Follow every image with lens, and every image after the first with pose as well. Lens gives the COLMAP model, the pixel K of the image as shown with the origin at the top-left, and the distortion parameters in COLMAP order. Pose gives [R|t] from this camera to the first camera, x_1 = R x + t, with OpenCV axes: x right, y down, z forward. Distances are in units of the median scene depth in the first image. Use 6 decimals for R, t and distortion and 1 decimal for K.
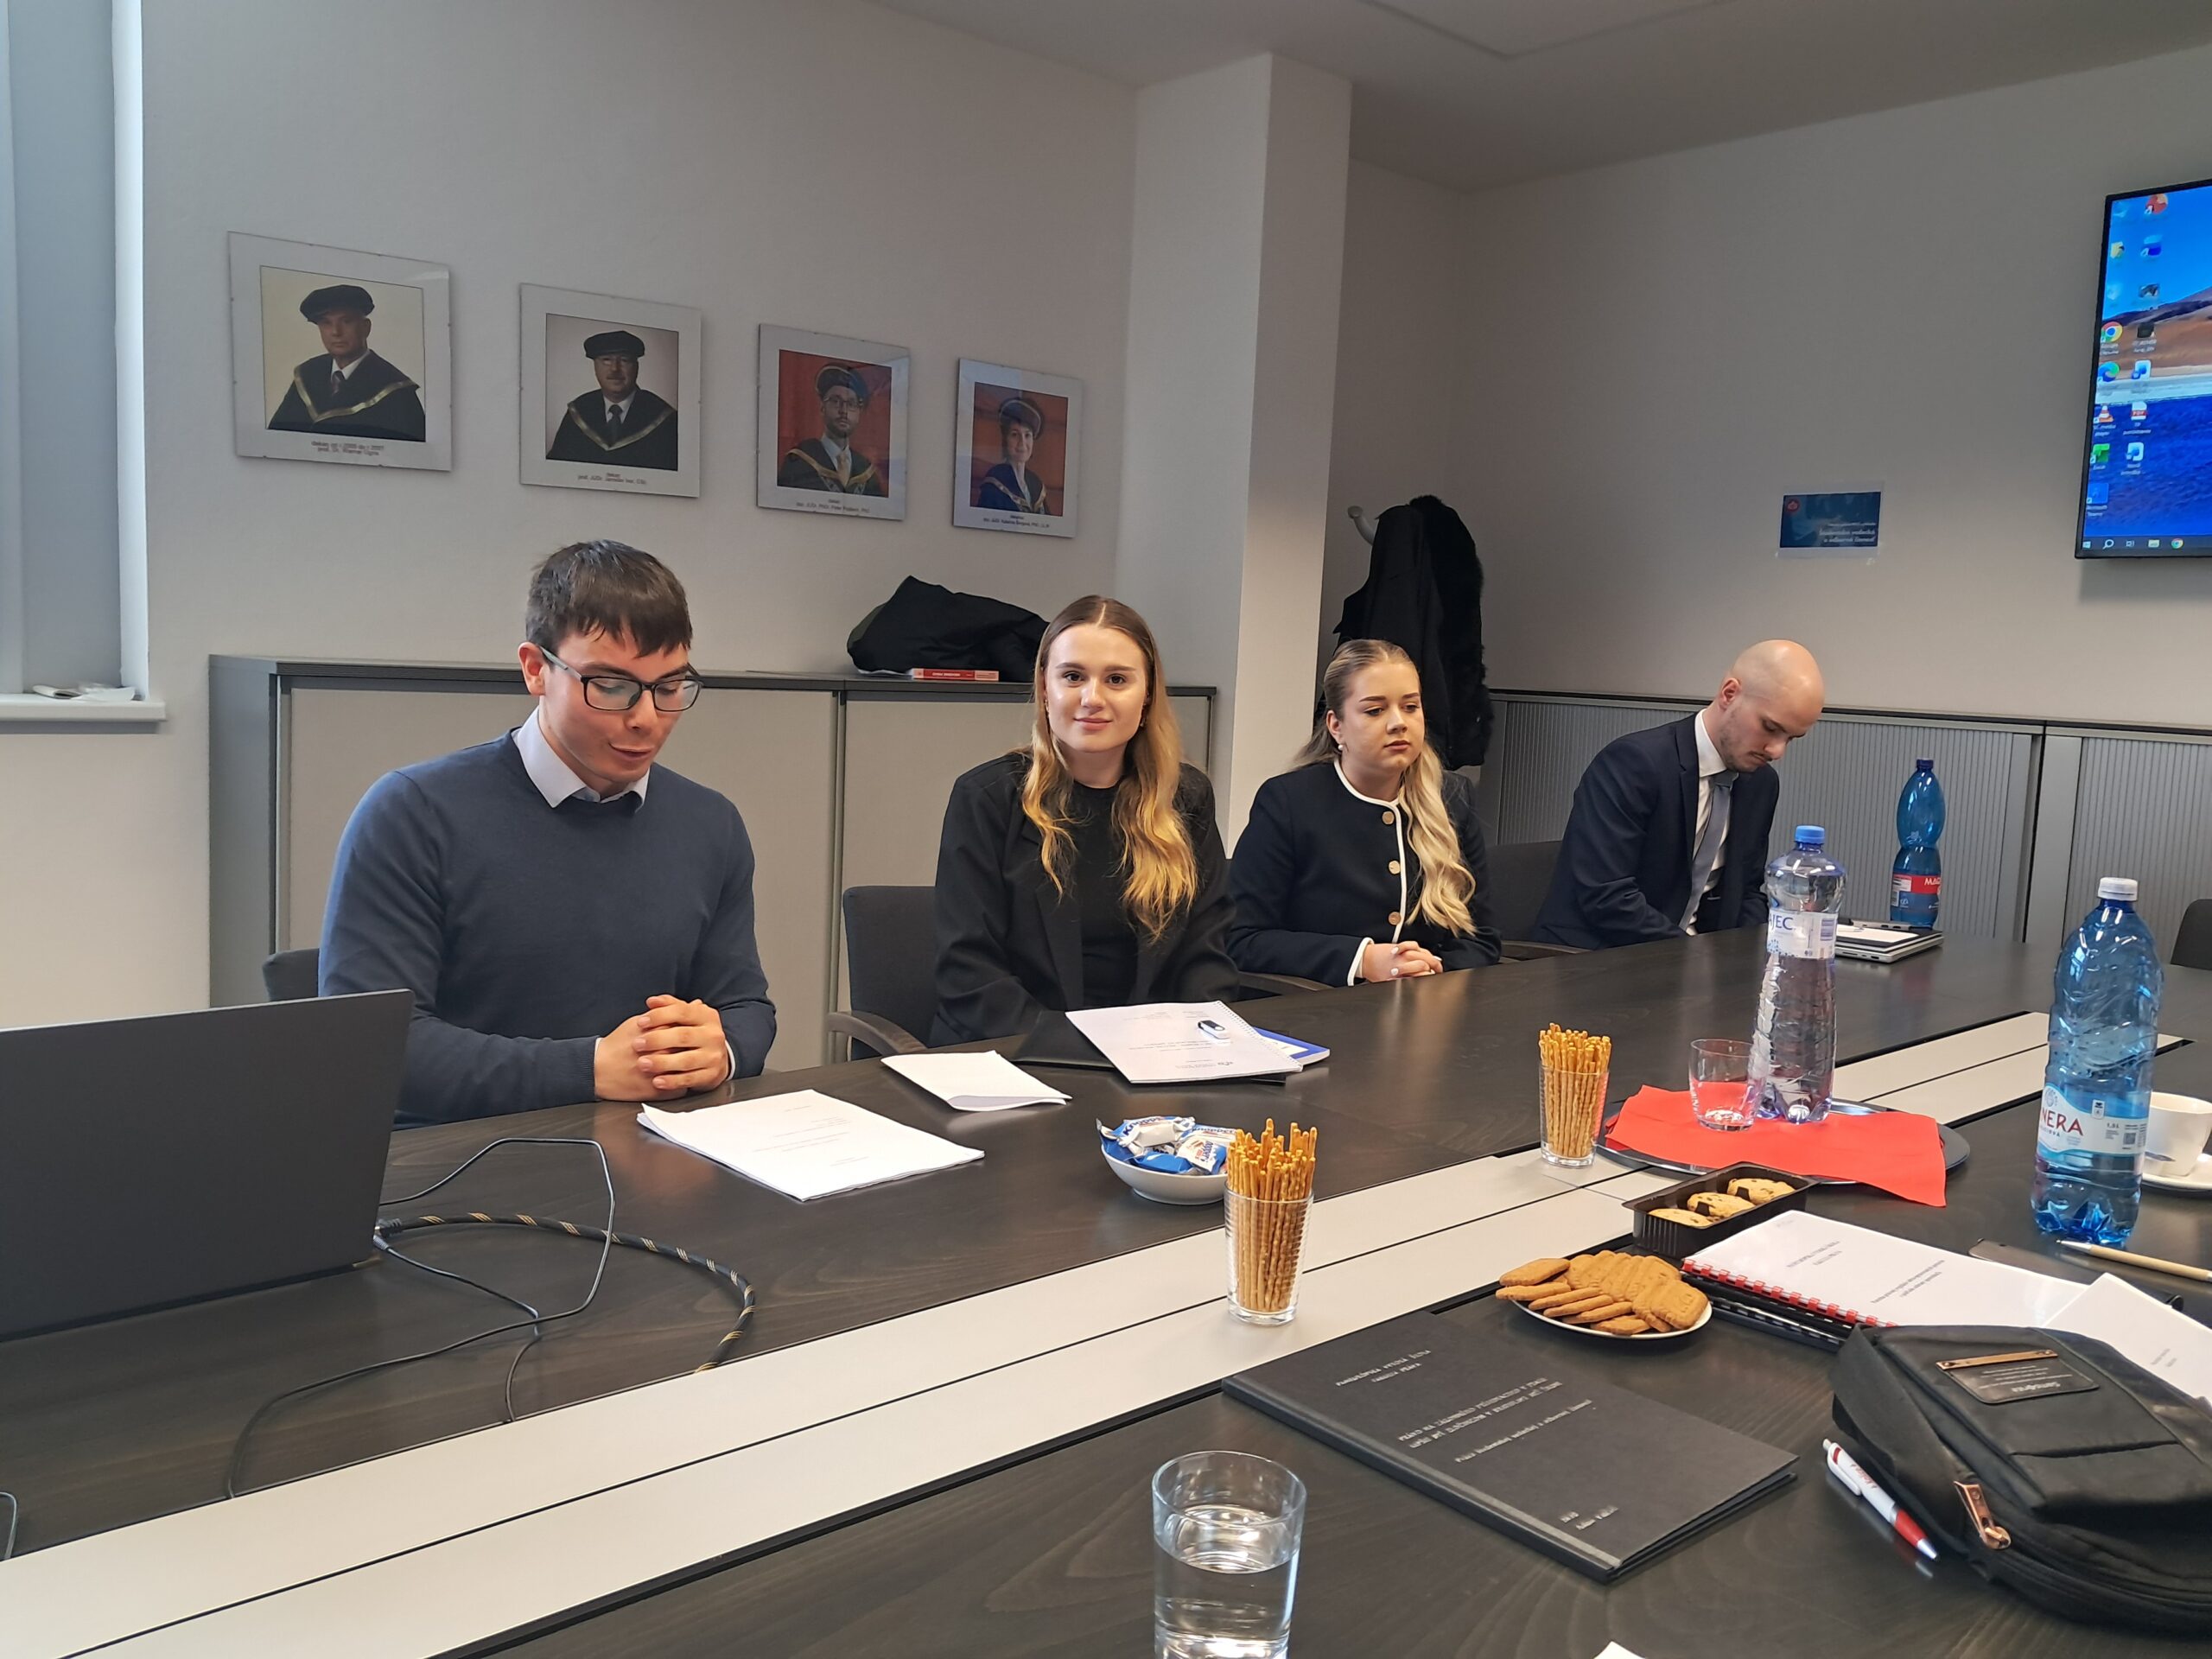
lens RADIAL K [[1735.0, 0, 1106.0], [0, 1735.0, 829.5], [0, 0, 1]] dist [0.092410, -0.236540]
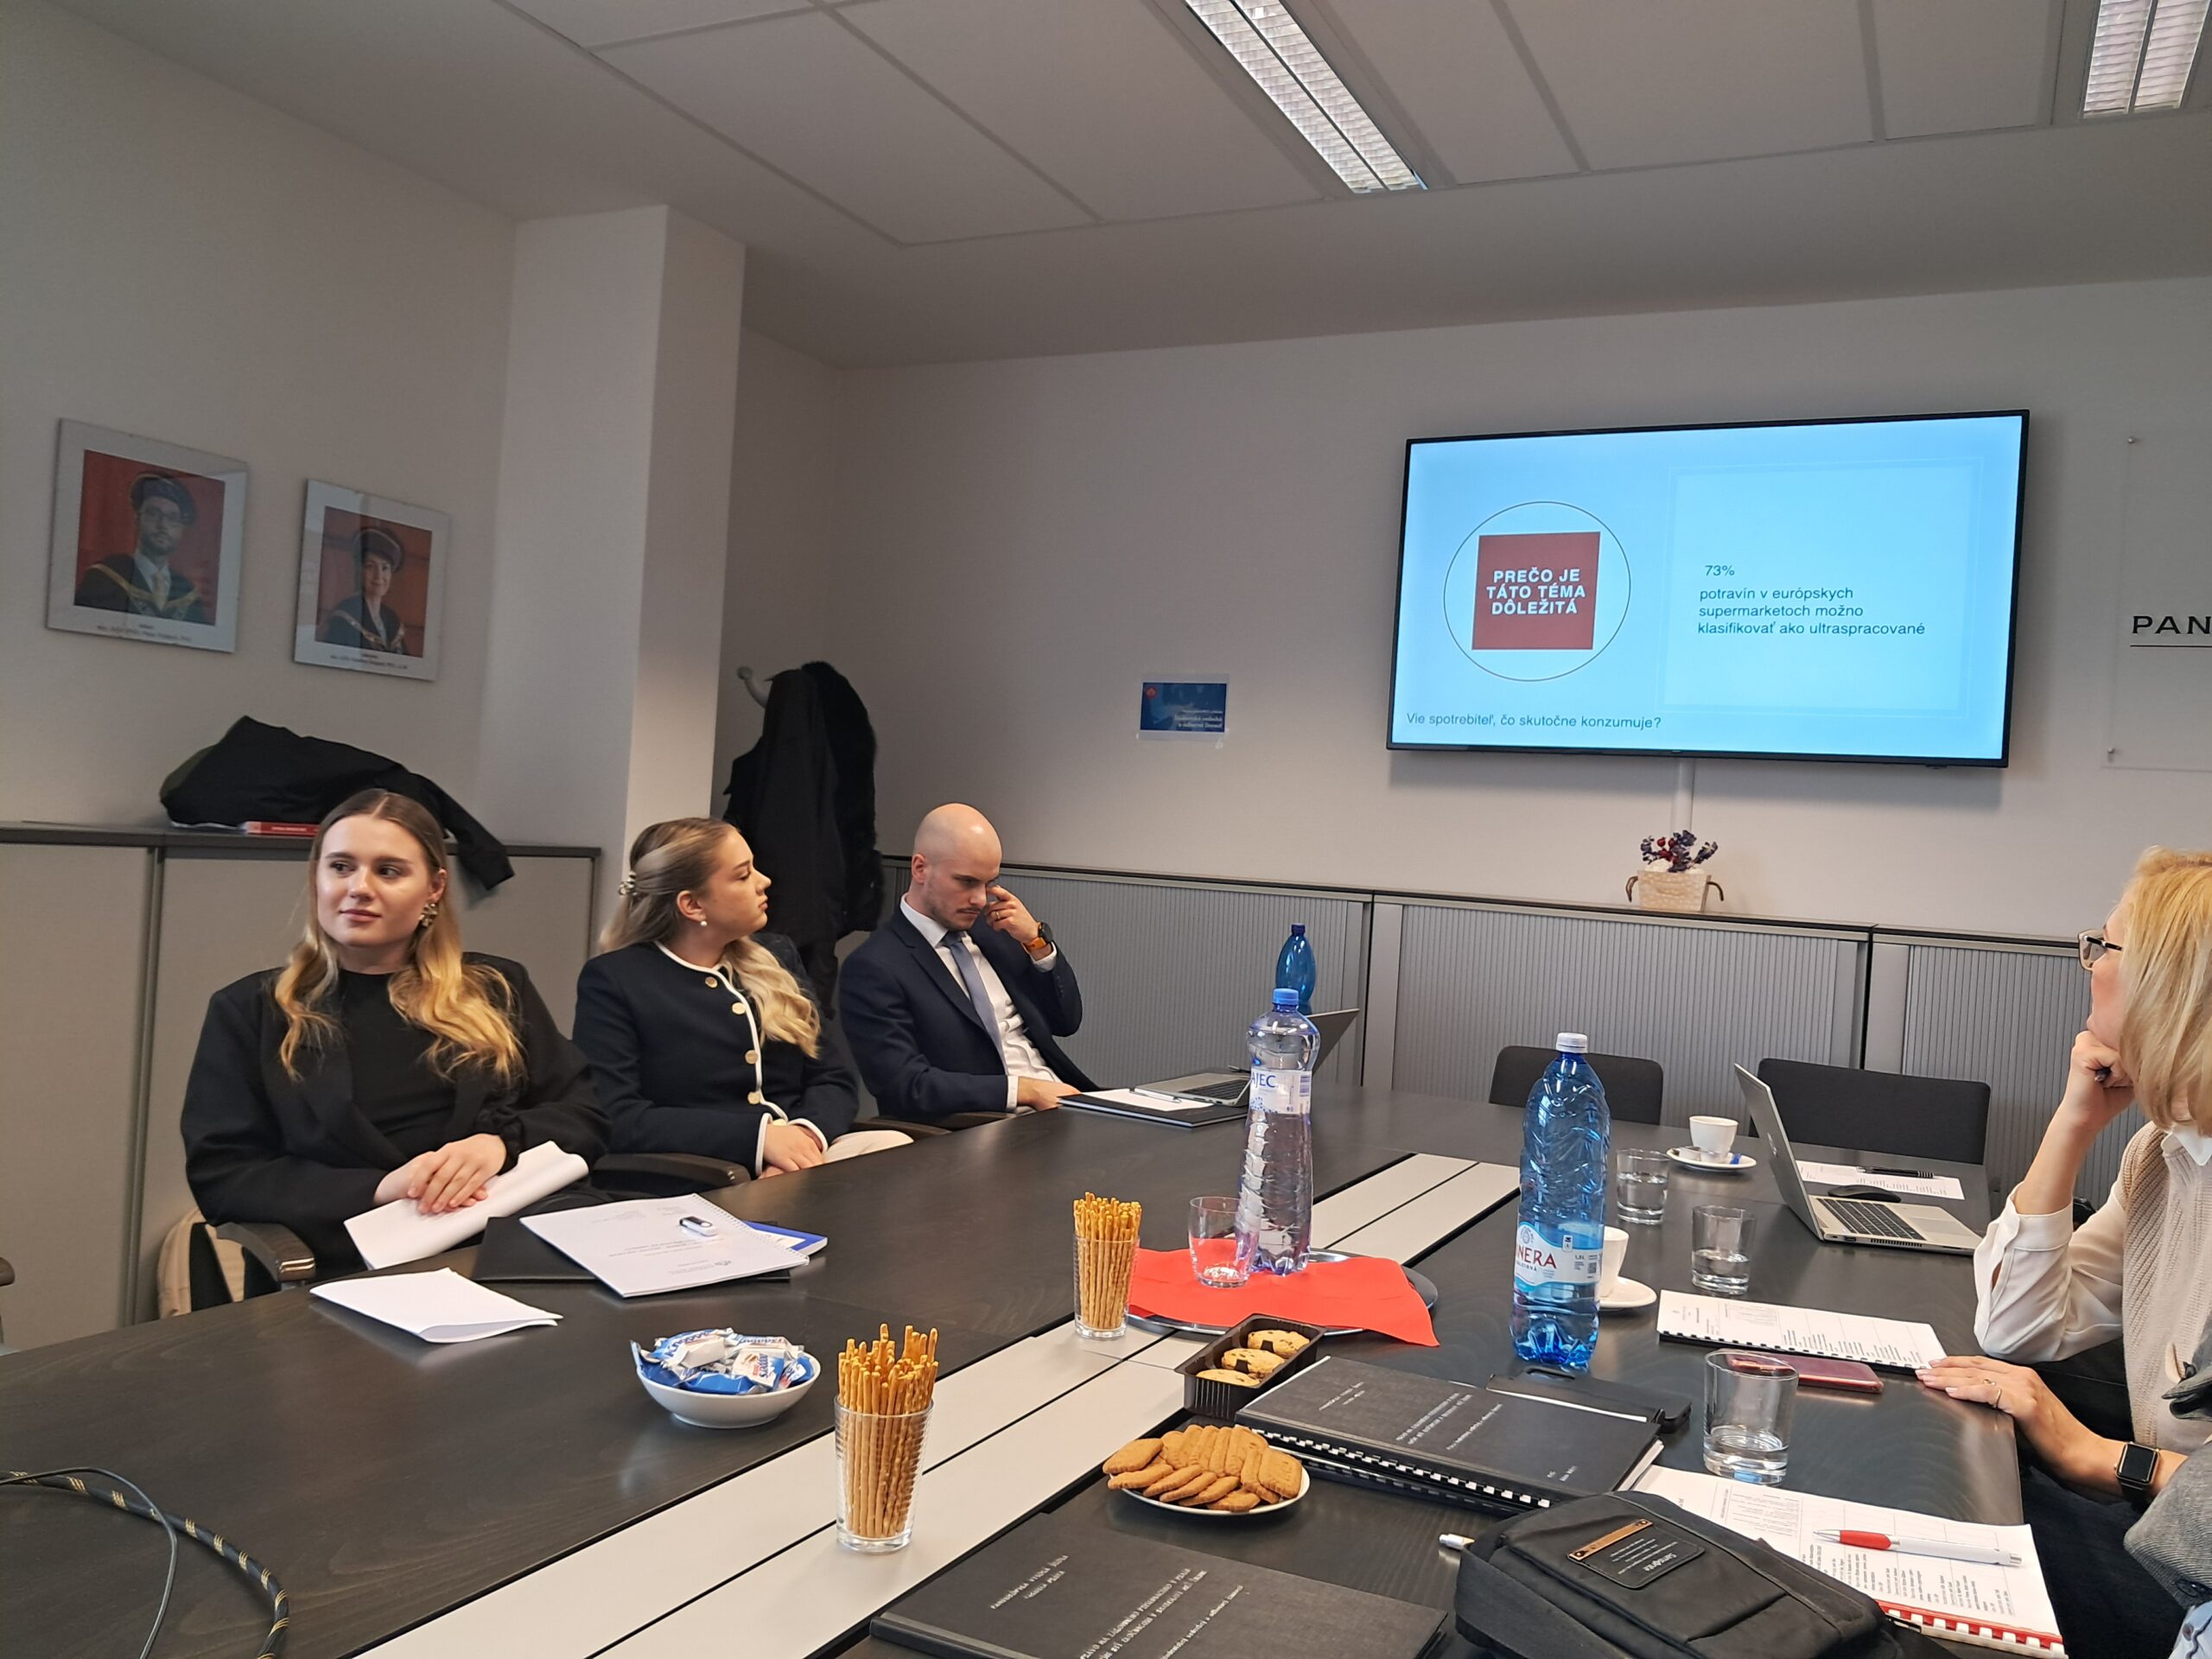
lens RADIAL K [[1735.0, 0, 1106.0], [0, 1735.0, 829.5], [0, 0, 1]] dist [0.092410, -0.236540]
pose [[0.912863, 0.019790, 0.407786, -0.135089], [0.017496, 0.996011, -0.087503, -0.009185], [-0.407891, 0.087012, 0.908875, 0.062861]]
